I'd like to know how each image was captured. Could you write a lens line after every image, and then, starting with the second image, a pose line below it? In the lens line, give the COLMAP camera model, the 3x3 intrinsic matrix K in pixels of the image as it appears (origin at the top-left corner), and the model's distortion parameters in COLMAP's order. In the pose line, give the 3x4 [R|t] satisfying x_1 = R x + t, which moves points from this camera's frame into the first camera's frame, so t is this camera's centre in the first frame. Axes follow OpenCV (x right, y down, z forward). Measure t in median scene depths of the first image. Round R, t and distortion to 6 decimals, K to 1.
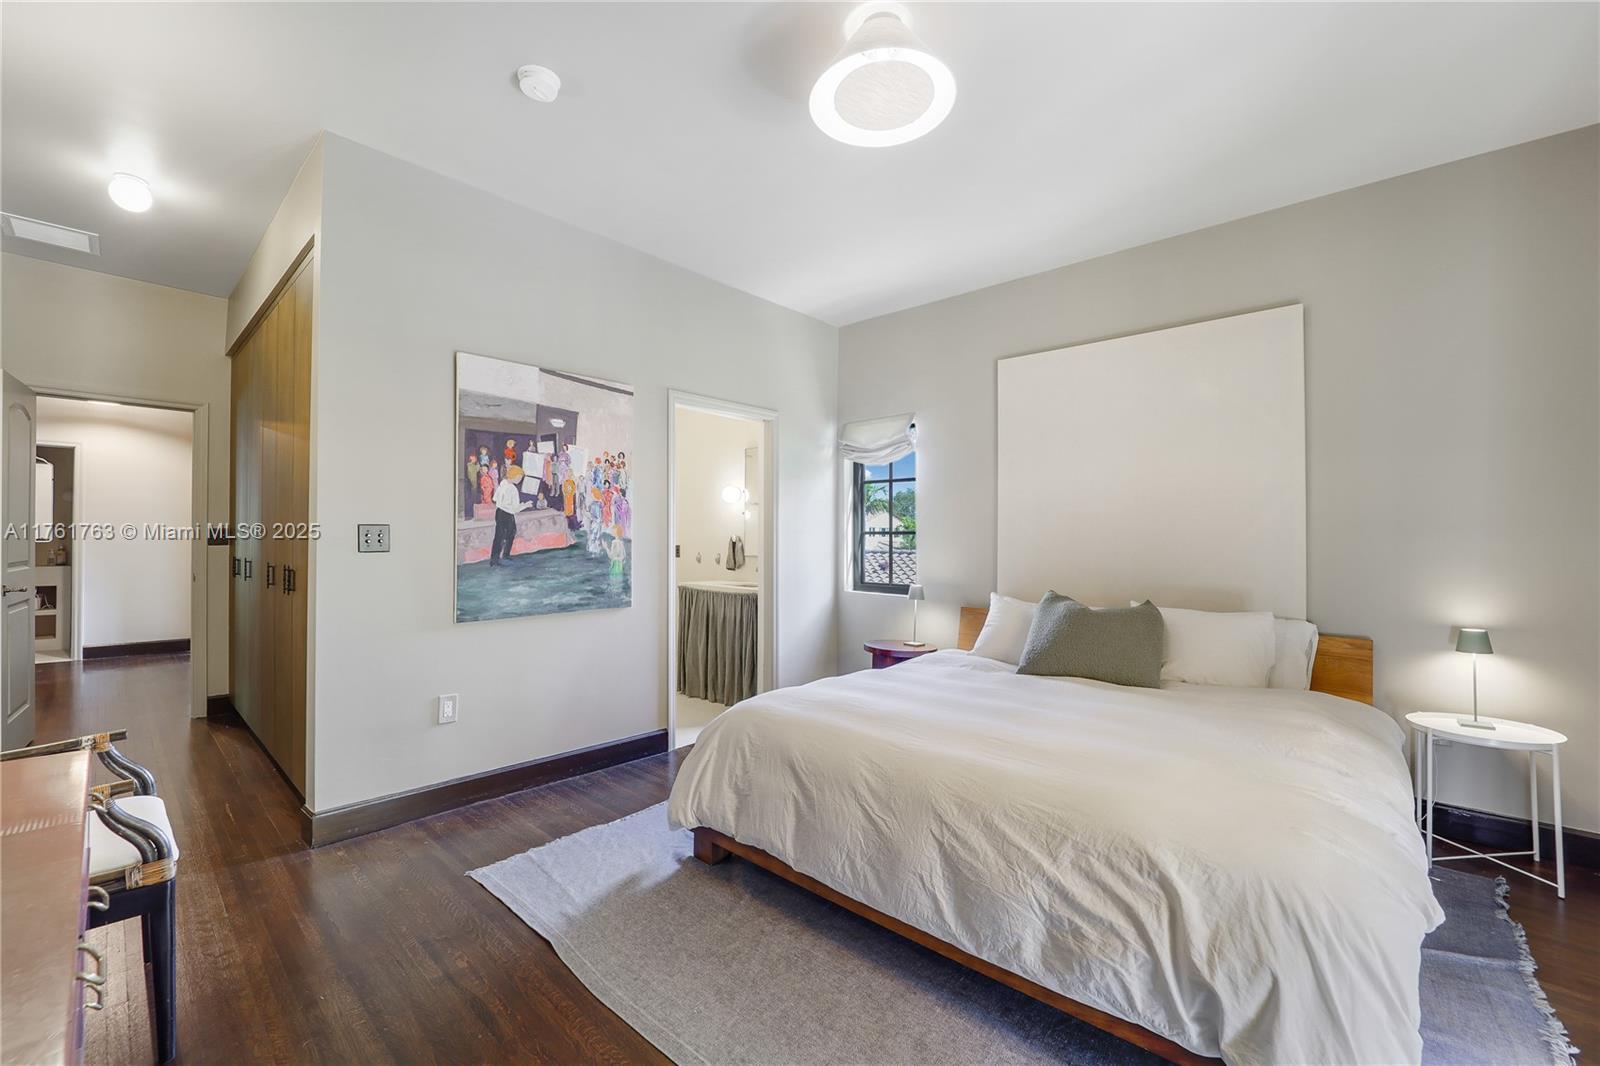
lens RADIAL K [[670.2, 0, 808.7], [0, 670.2, 545.4], [0, 0, 1]] dist [-0.015472, -0.000123]
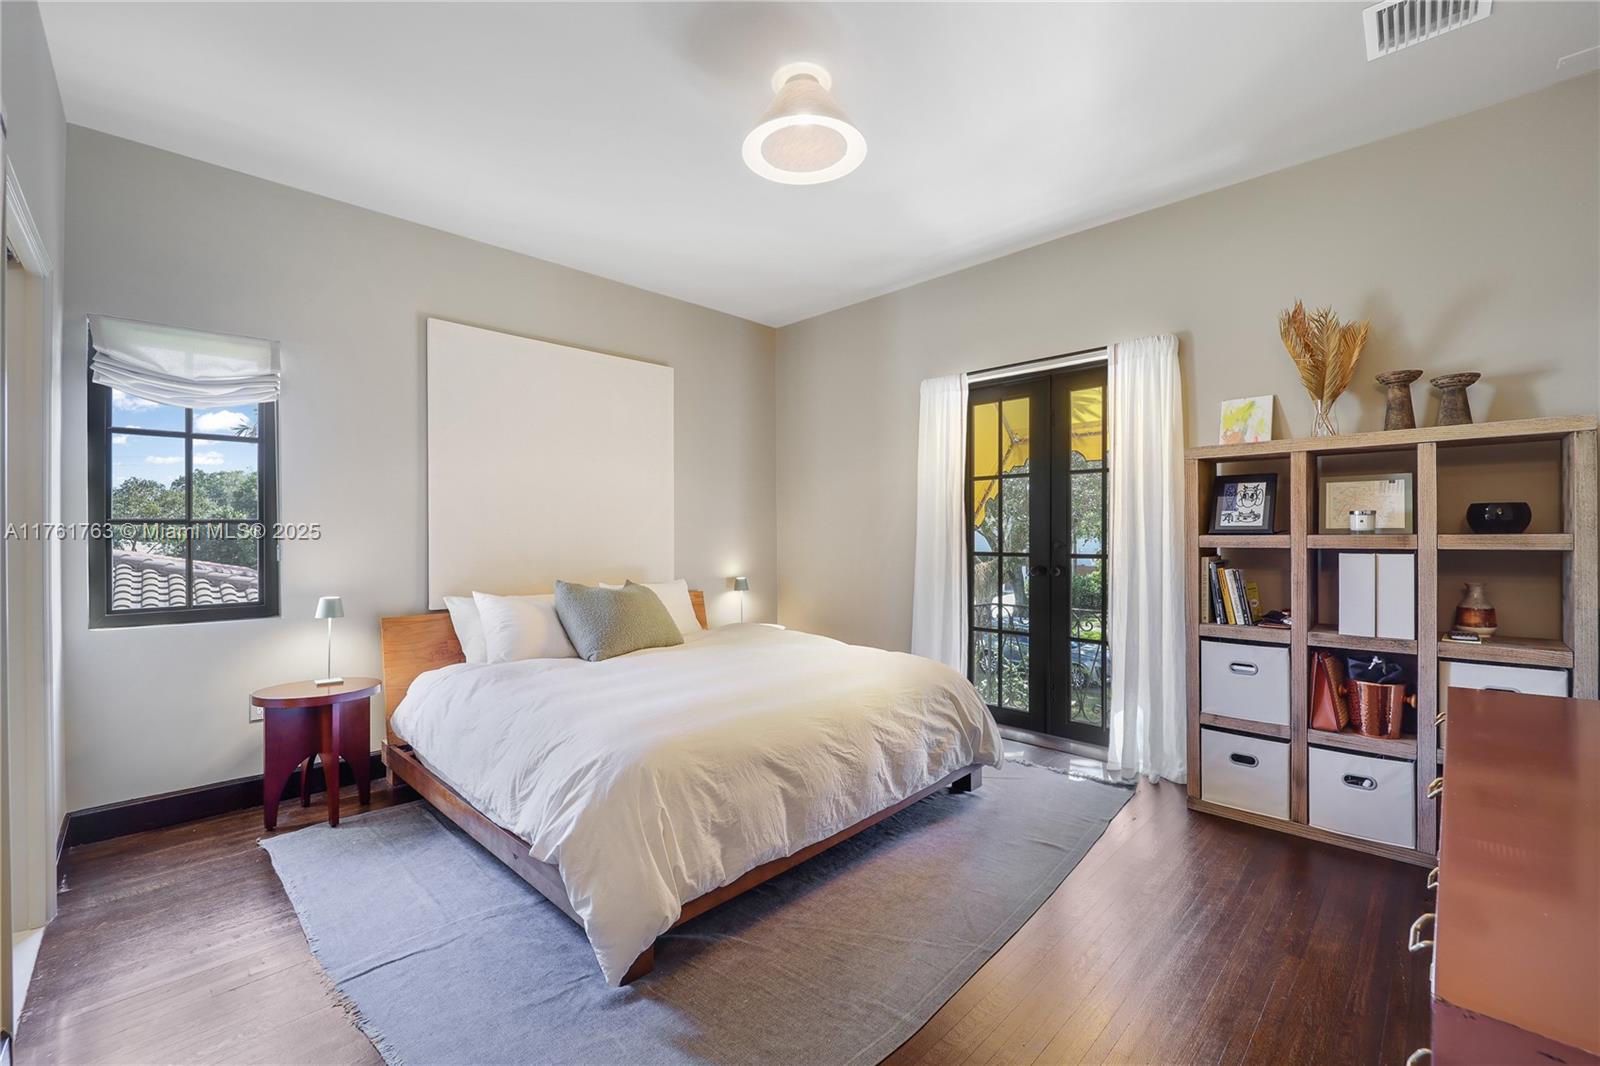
lens RADIAL K [[670.2, 0, 808.7], [0, 670.2, 545.4], [0, 0, 1]] dist [-0.015472, -0.000123]
pose [[0.015554, -0.029548, 0.999442, -1.125038], [0.013648, 0.999476, 0.029337, -0.018846], [-0.999786, 0.013184, 0.015949, 1.039012]]
